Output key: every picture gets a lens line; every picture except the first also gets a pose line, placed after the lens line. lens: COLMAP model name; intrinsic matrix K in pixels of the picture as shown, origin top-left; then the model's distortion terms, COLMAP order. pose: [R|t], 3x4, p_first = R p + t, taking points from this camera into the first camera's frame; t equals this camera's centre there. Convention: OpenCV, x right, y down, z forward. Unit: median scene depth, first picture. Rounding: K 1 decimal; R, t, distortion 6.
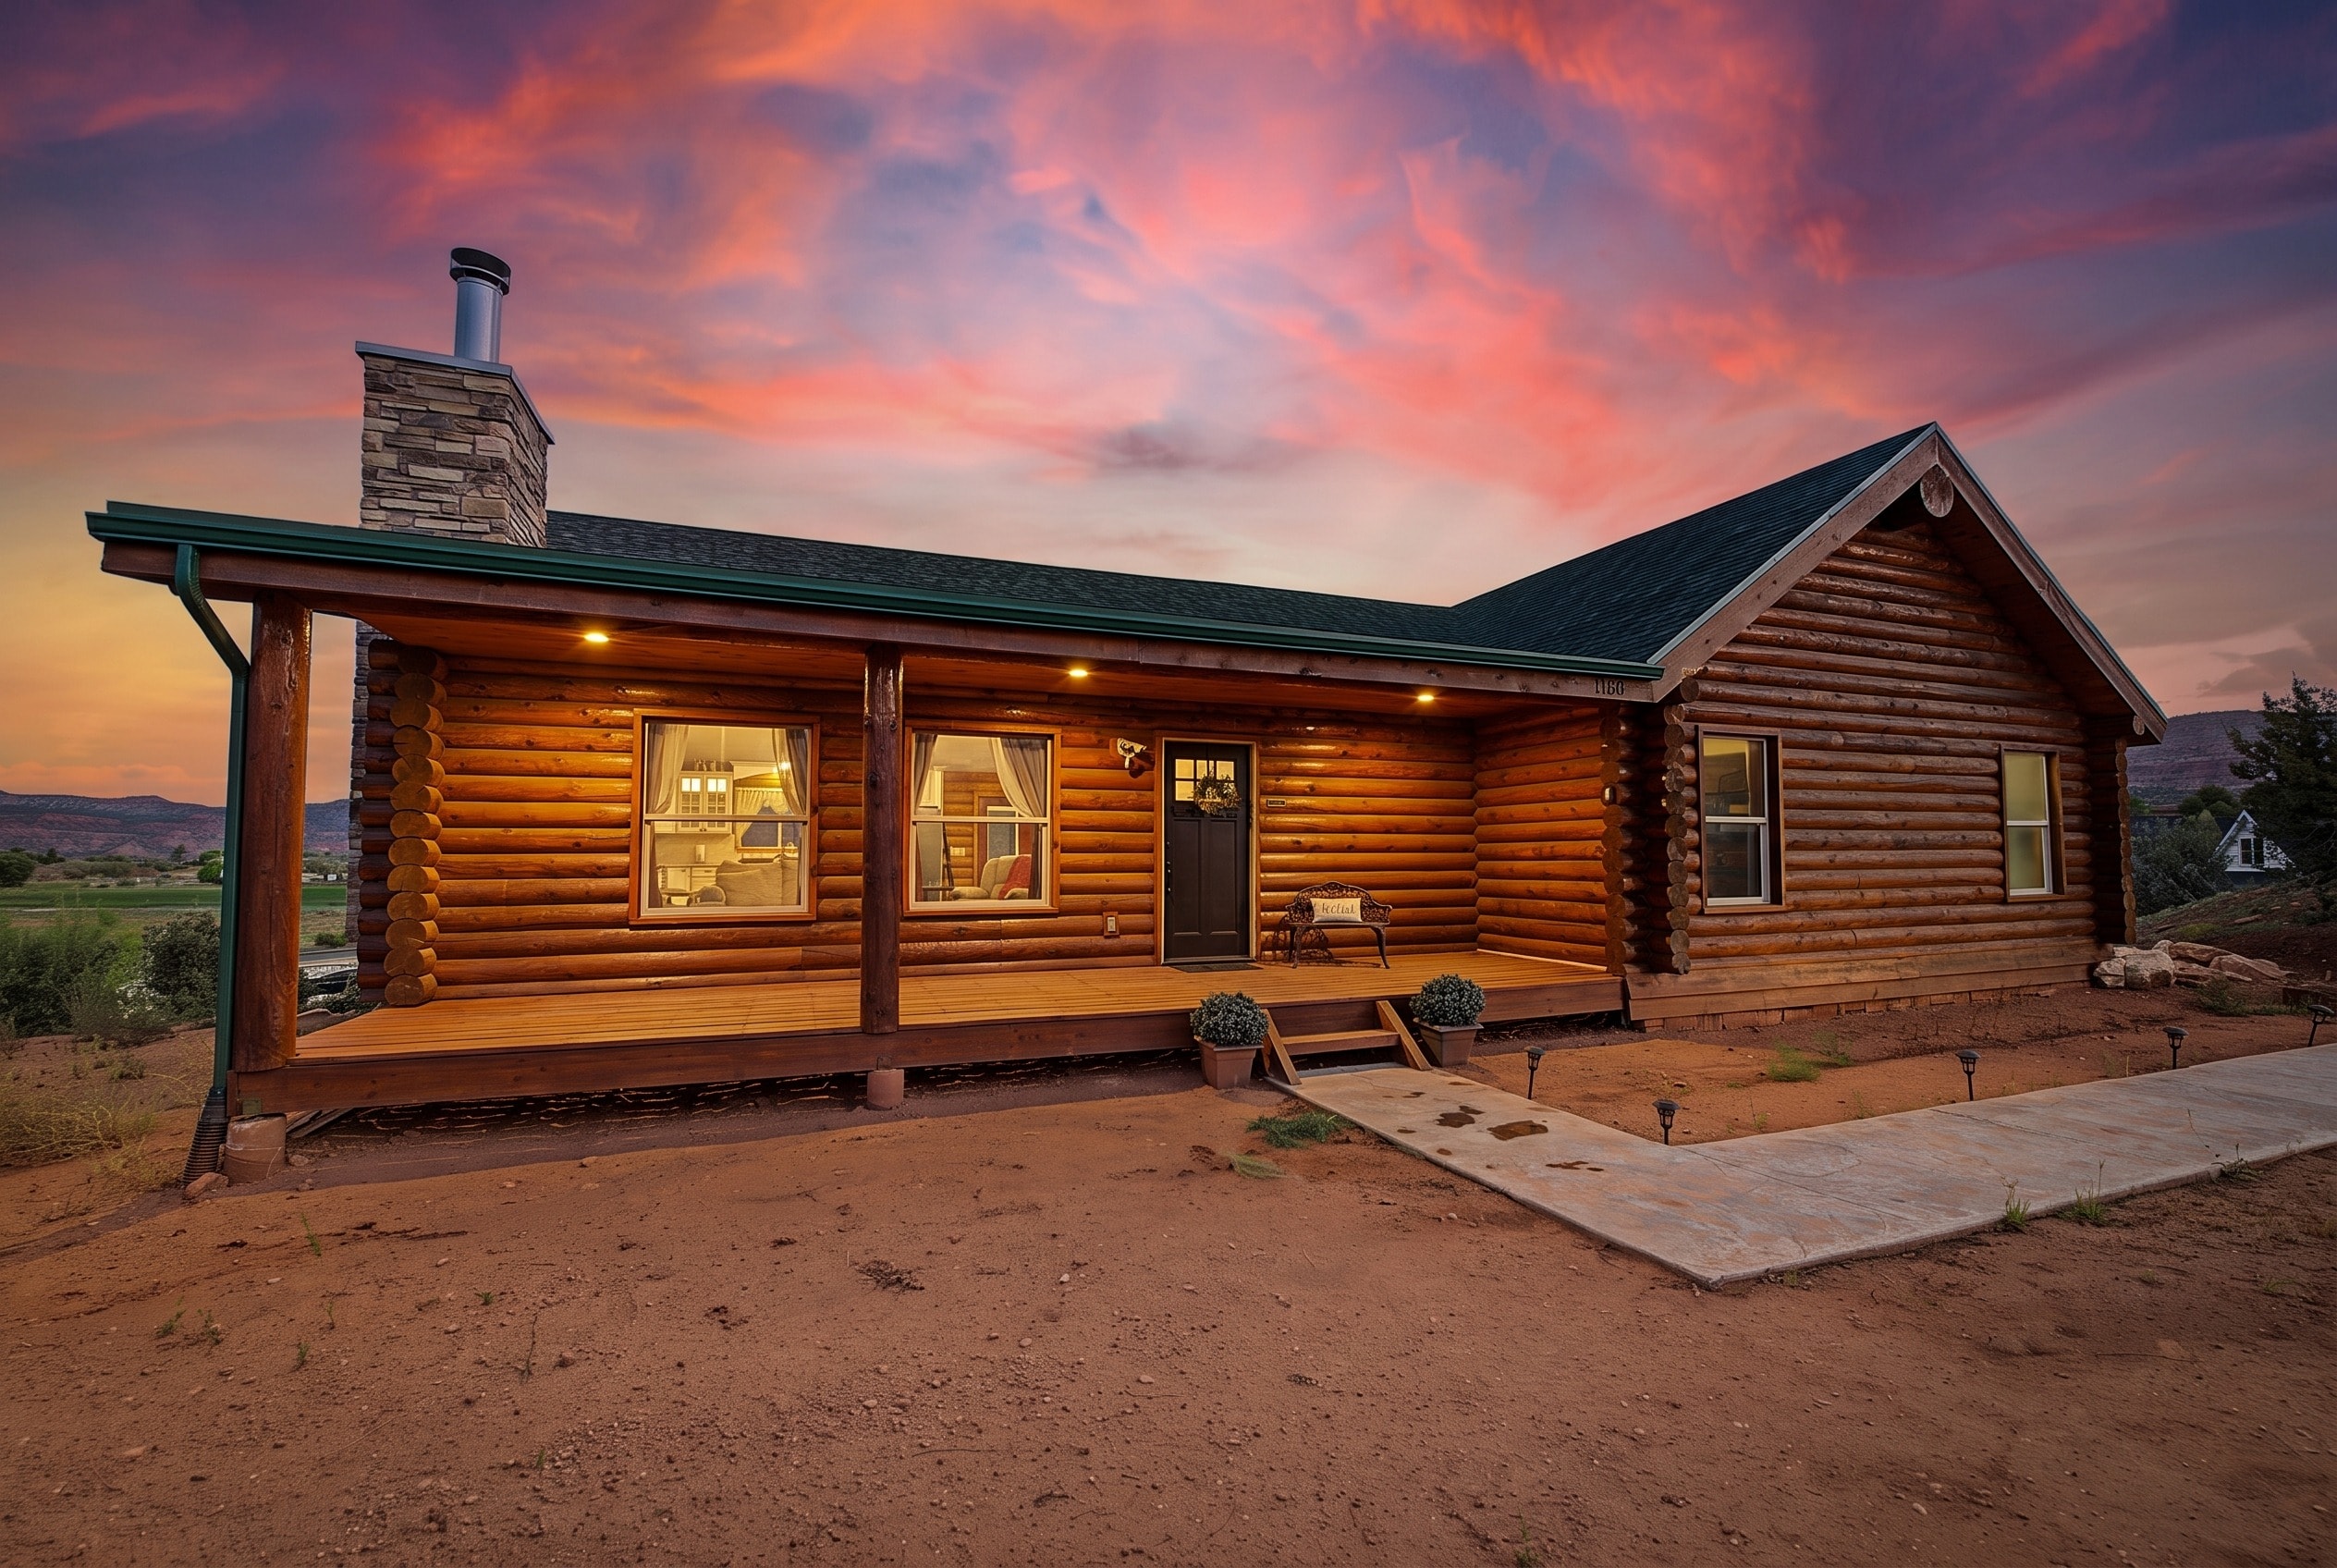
lens RADIAL K [[977.2, 0, 1173.0], [0, 977.2, 795.5], [0, 0, 1]] dist [0.001275, -0.000112]
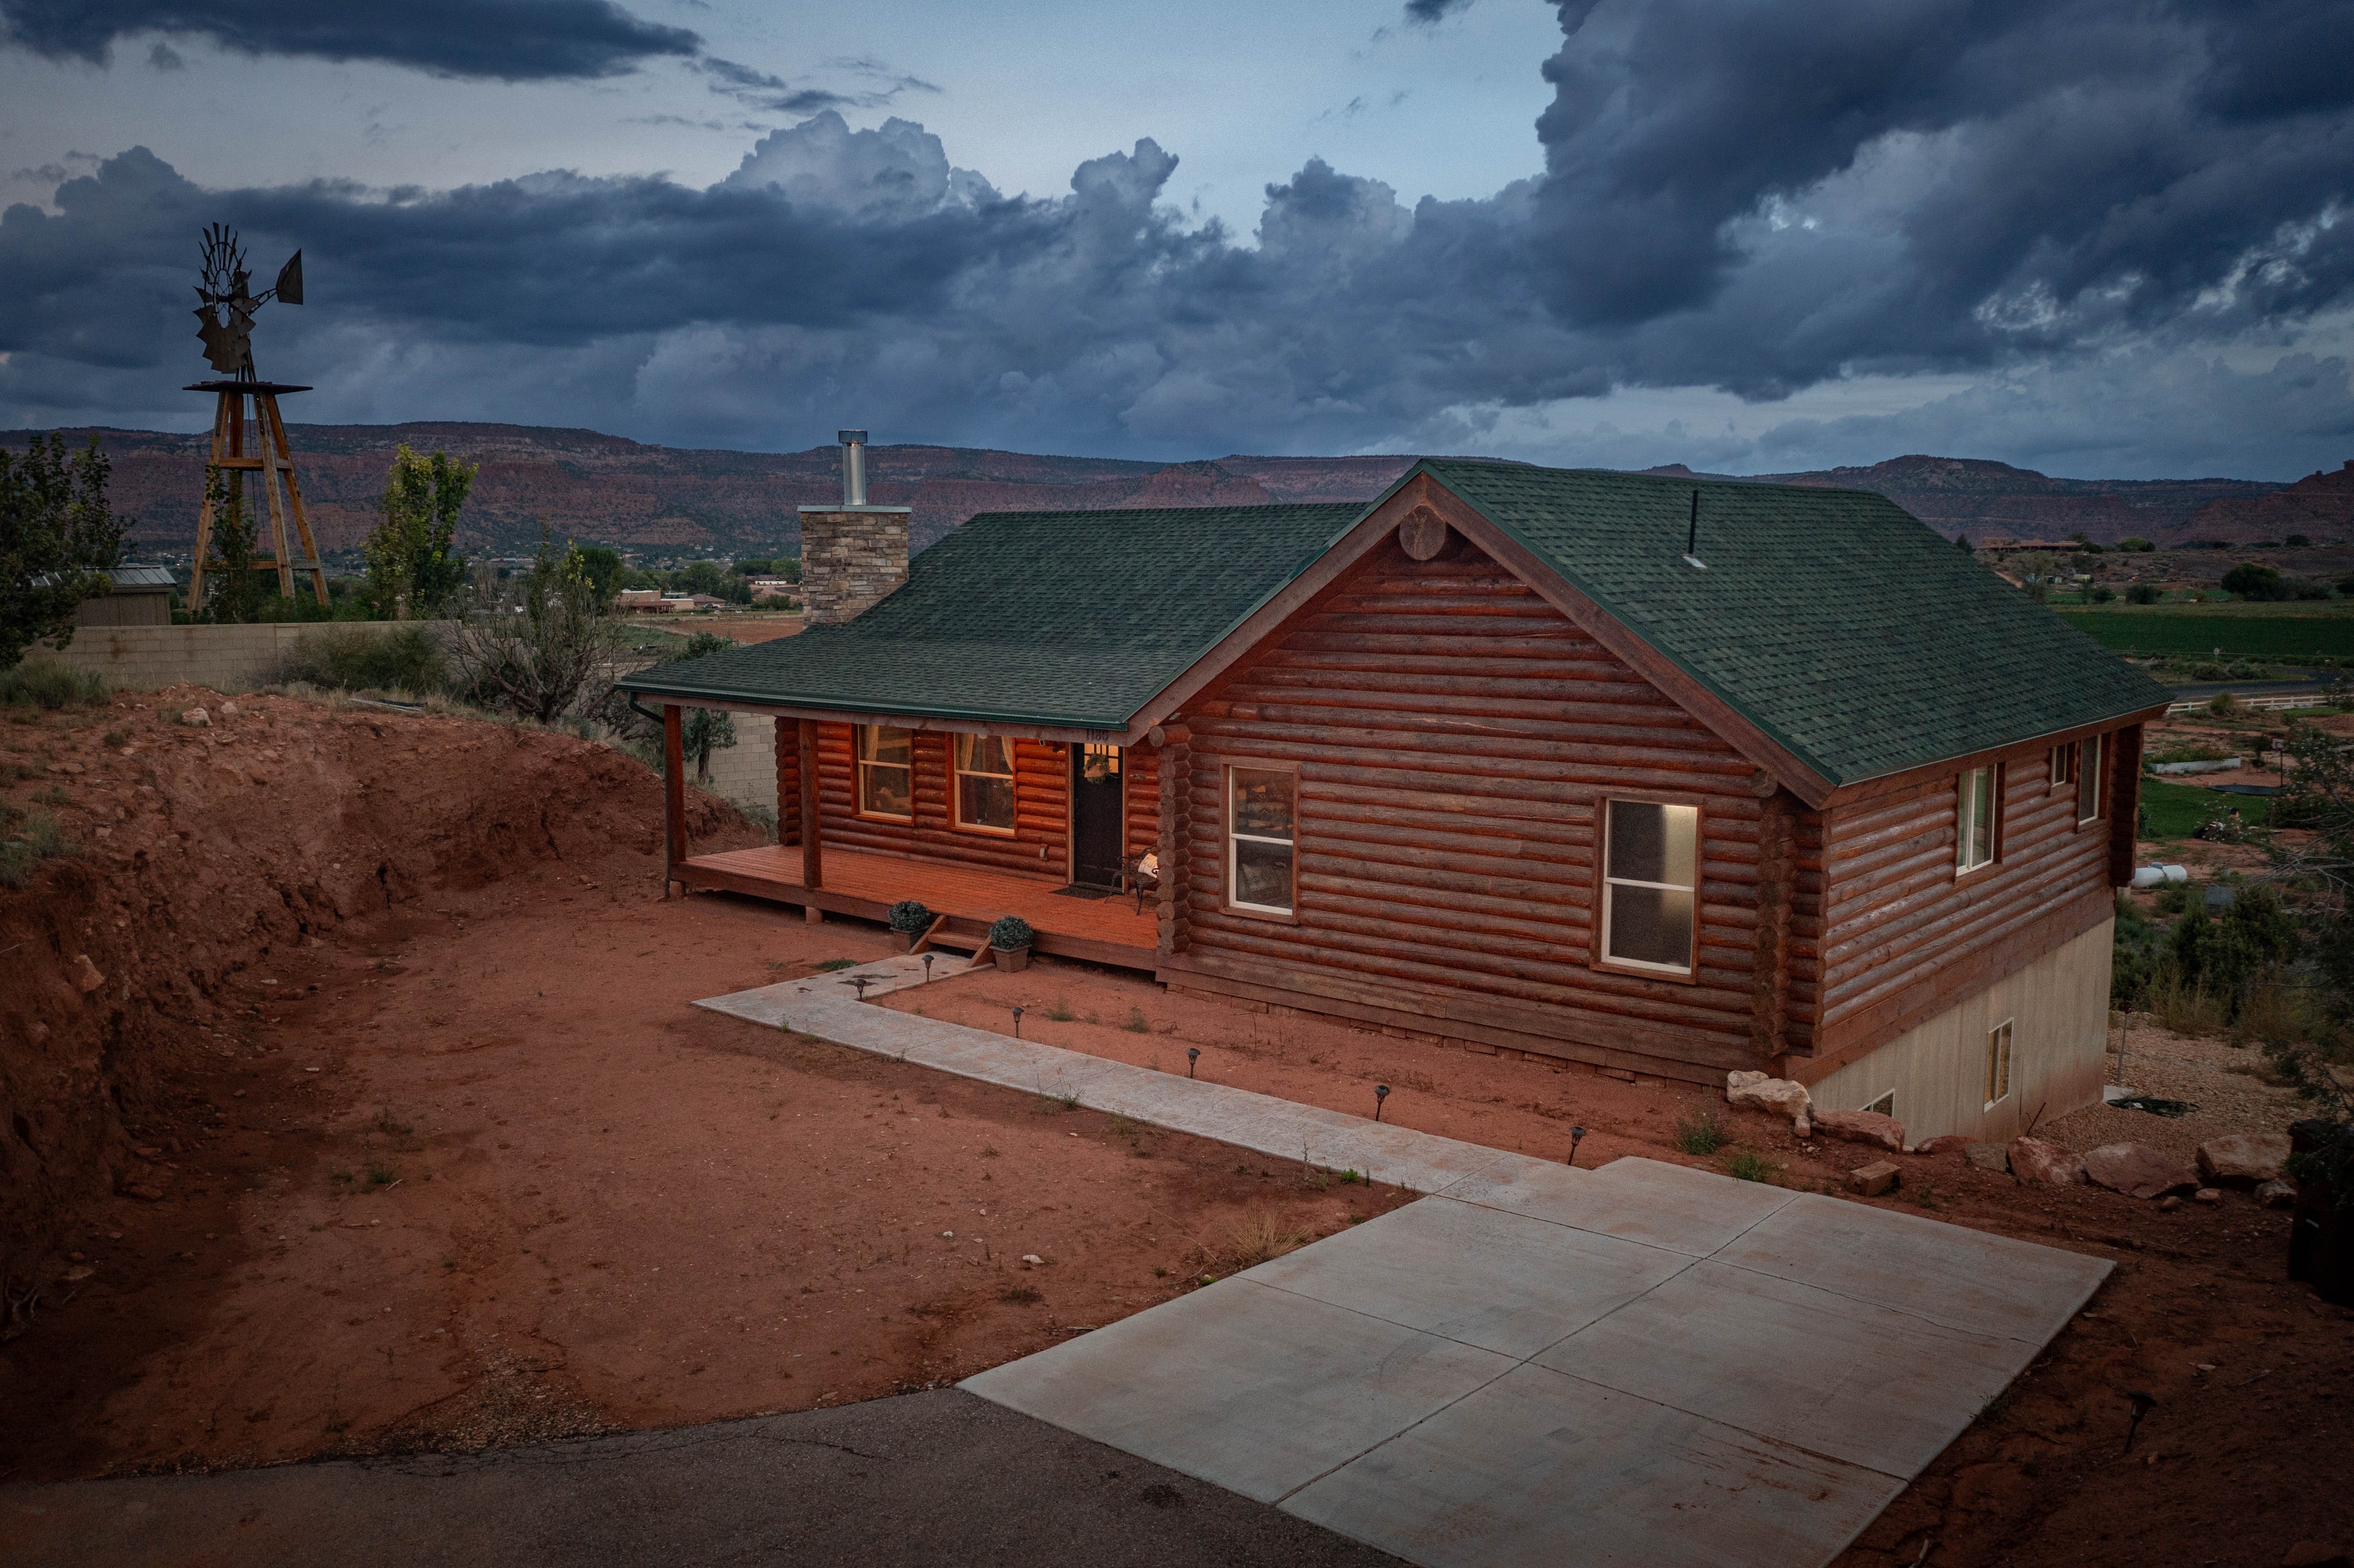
lens RADIAL K [[1898.7, 0, 1173.6], [0, 1898.7, 795.2], [0, 0, 1]] dist [-0.002643, 0.009313]
pose [[0.465840, 0.114569, -0.877421, 2.509506], [0.051125, 0.986441, 0.155947, -0.384702], [0.883391, -0.117505, 0.453666, -0.105289]]
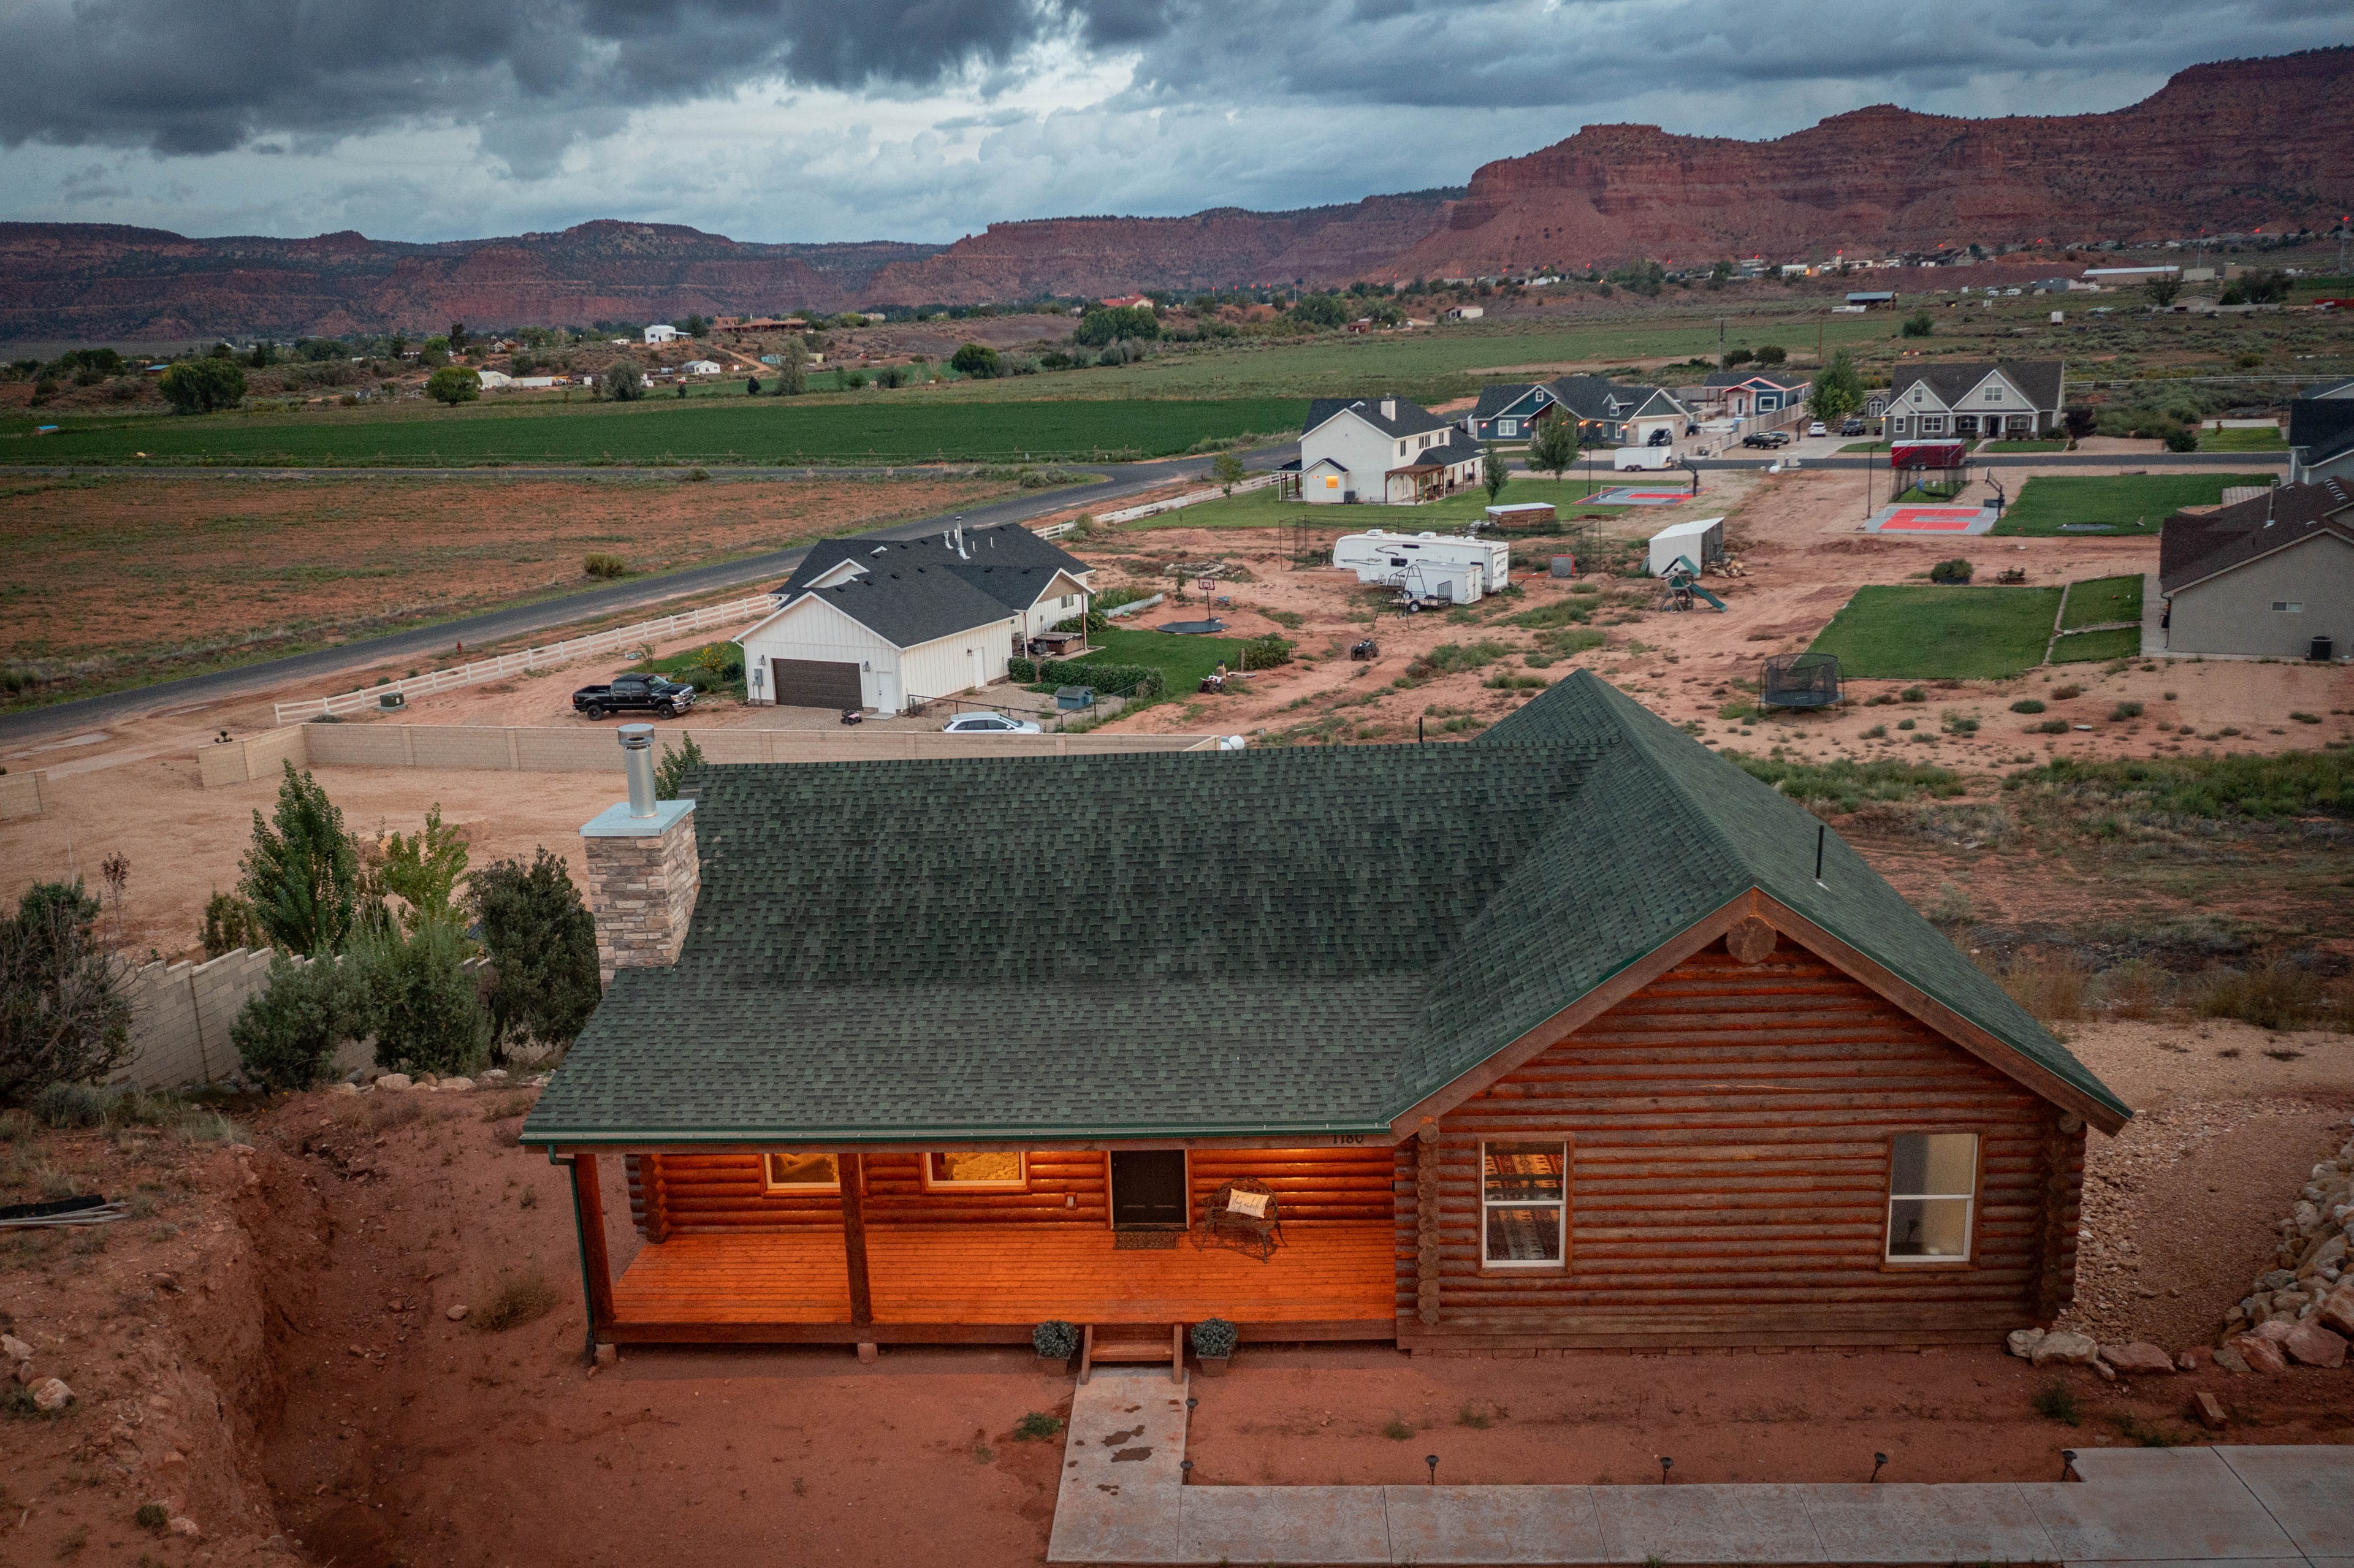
lens RADIAL K [[1994.8, 0, 1183.5], [0, 1994.8, 780.9], [0, 0, 1]] dist [0.000355, -0.000627]
pose [[0.911253, 0.074342, -0.405082, 1.158116], [0.053339, 0.953986, 0.295068, -1.234582], [0.408379, -0.290488, 0.865357, -1.166093]]
